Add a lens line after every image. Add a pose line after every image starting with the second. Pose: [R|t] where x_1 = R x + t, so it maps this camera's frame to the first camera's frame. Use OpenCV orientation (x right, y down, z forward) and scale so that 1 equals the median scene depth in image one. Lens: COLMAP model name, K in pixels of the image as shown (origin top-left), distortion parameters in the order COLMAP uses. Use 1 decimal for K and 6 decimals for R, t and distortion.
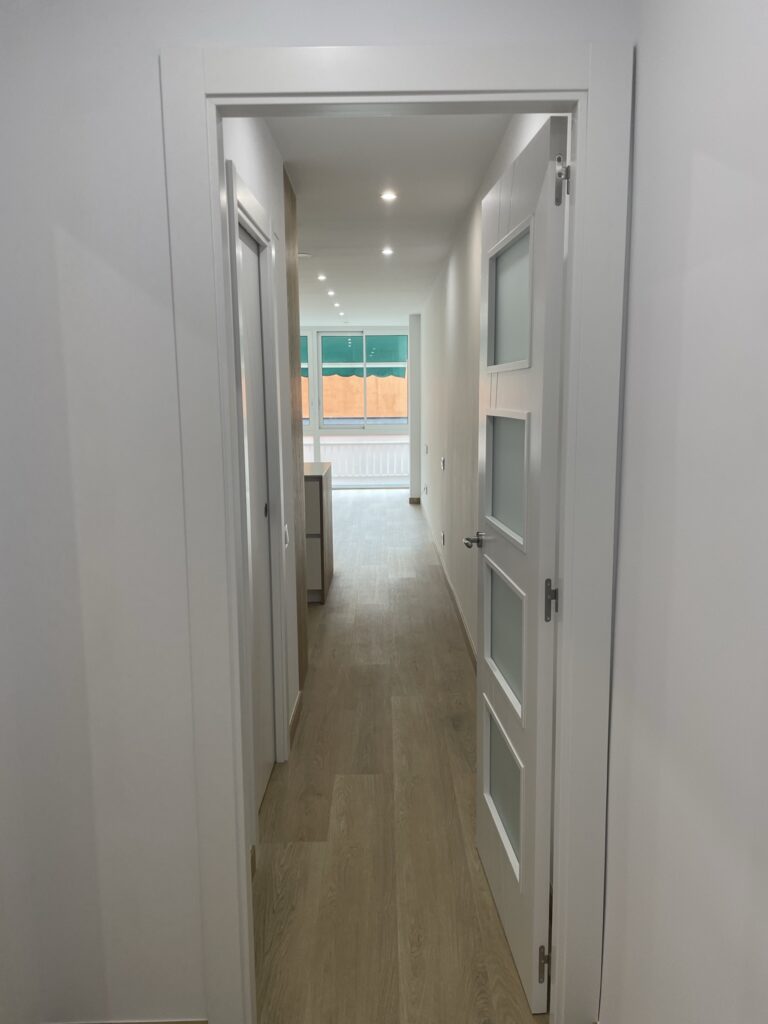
lens RADIAL K [[774.5, 0, 383.8], [0, 774.5, 505.1], [0, 0, 1]] dist [0.086712, -0.114534]
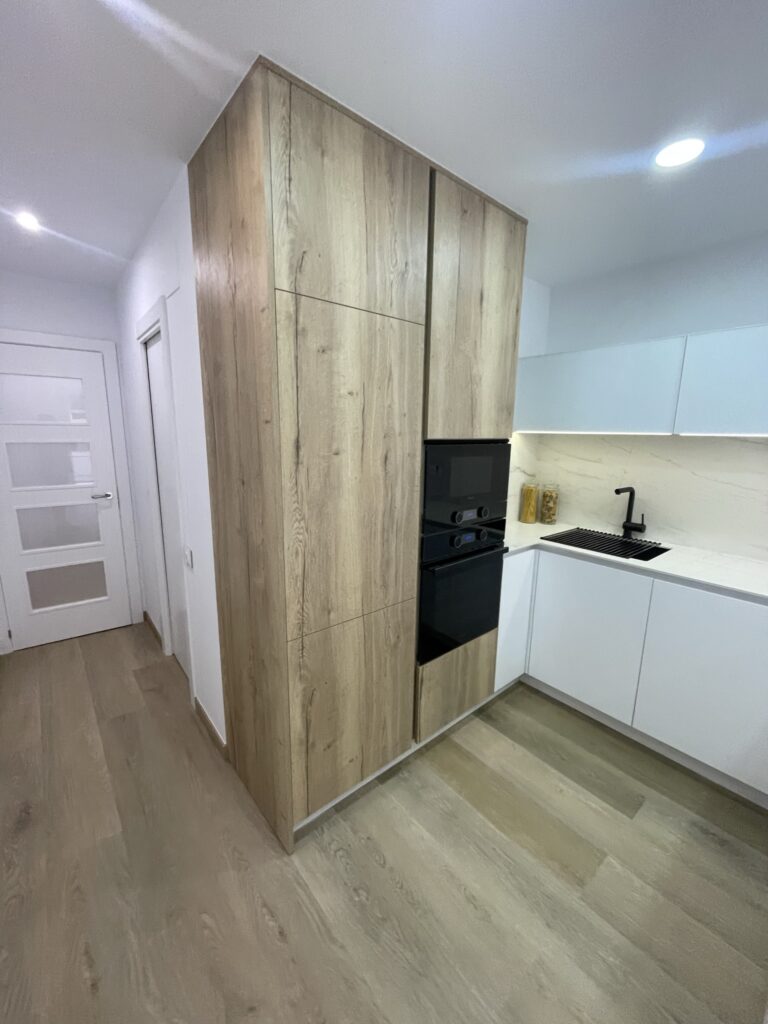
lens RADIAL K [[417.5, 0, 387.5], [0, 417.5, 511.5], [0, 0, 1]] dist [-0.003410, 0.000194]
pose [[-0.766787, 0.123317, -0.629944, 0.039434], [-0.110946, 0.941142, 0.319284, -0.316496], [0.632241, 0.314712, -0.707975, 1.881016]]
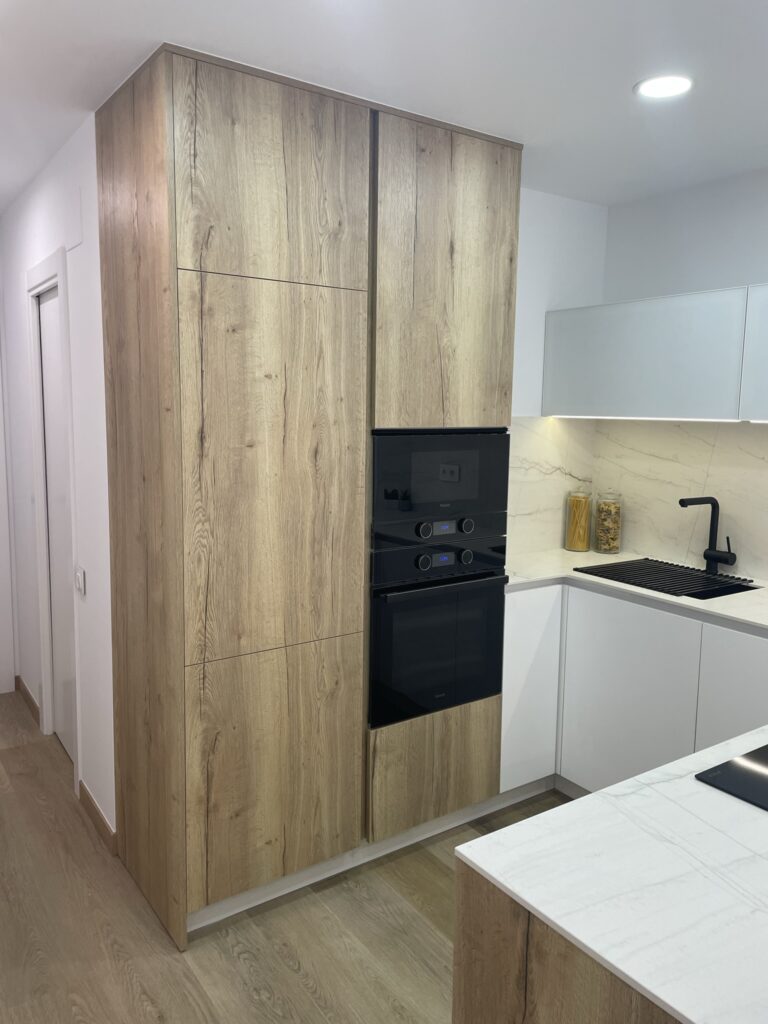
lens RADIAL K [[774.5, 0, 381.2], [0, 774.5, 499.5], [0, 0, 1]] dist [0.086712, -0.114534]
pose [[-0.825983, 0.068363, -0.559534, 0.100933], [-0.097496, 0.960334, 0.261255, -0.382921], [0.555200, 0.270344, -0.786554, 2.180210]]
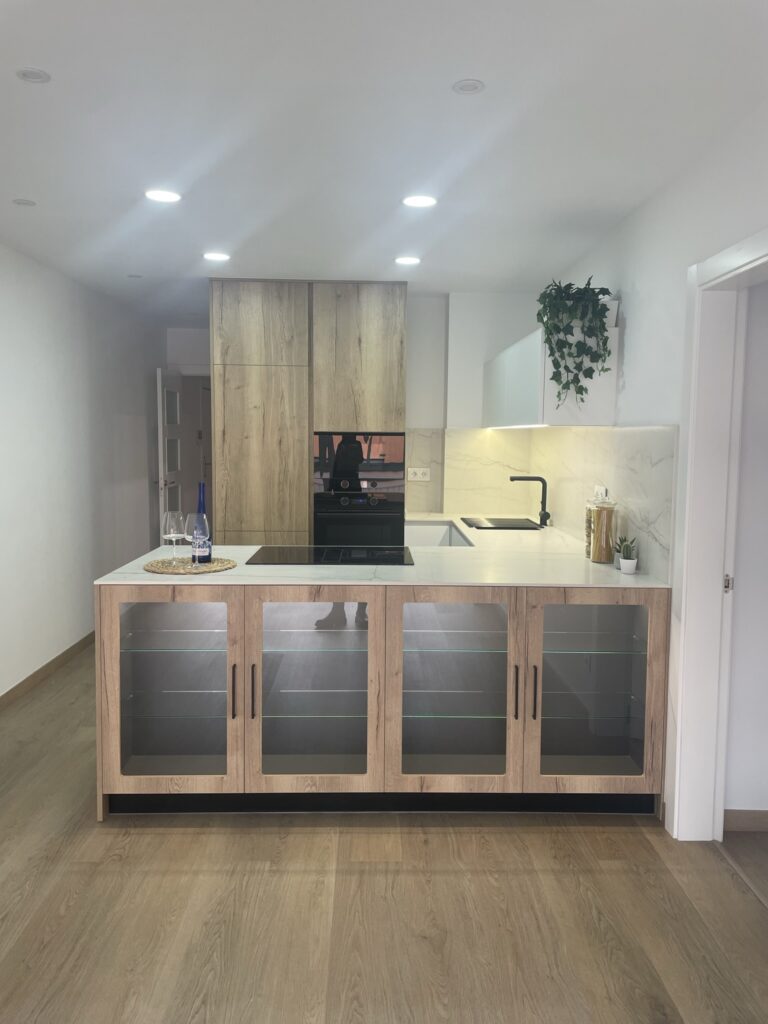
lens RADIAL K [[774.5, 0, 386.9], [0, 774.5, 502.2], [0, 0, 1]] dist [0.086712, -0.114534]
pose [[-0.999808, 0.002929, -0.019393, -0.522979], [-0.001973, 0.968750, 0.248031, -0.517736], [0.019513, 0.248021, -0.968558, 3.251197]]
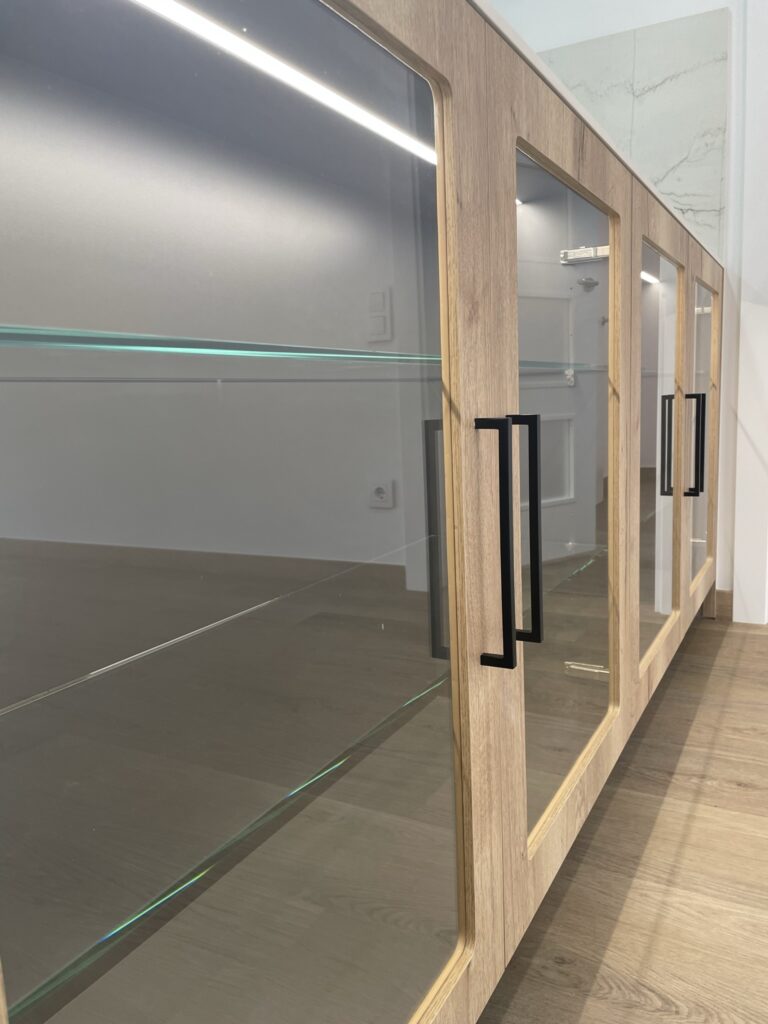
lens RADIAL K [[774.5, 0, 381.4], [0, 774.5, 503.1], [0, 0, 1]] dist [0.086712, -0.114534]
pose [[-0.488606, 0.148078, -0.859847, -0.131527], [-0.099504, 0.969606, 0.223524, -0.066458], [0.866812, 0.194773, -0.459021, 2.362629]]
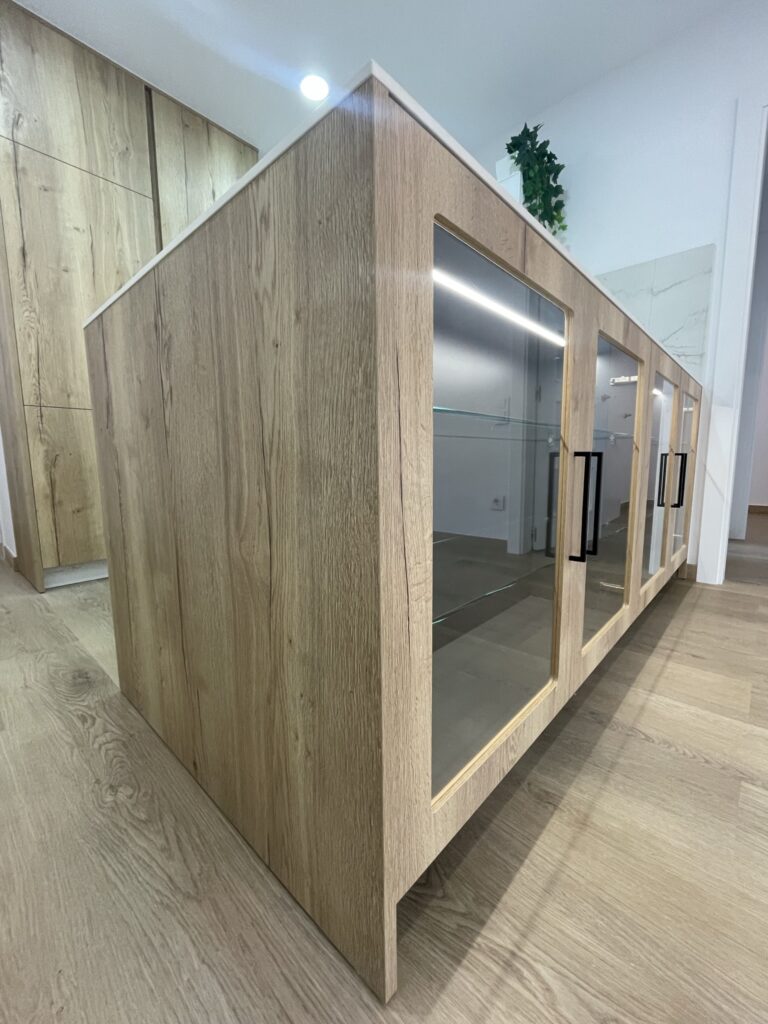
lens RADIAL K [[417.5, 0, 387.5], [0, 417.5, 511.6], [0, 0, 1]] dist [-0.003410, 0.000194]
pose [[-0.676735, 0.111406, -0.727749, -0.053073], [-0.104147, 0.964058, 0.244427, -0.059483], [0.728823, 0.241206, -0.640809, 2.374936]]
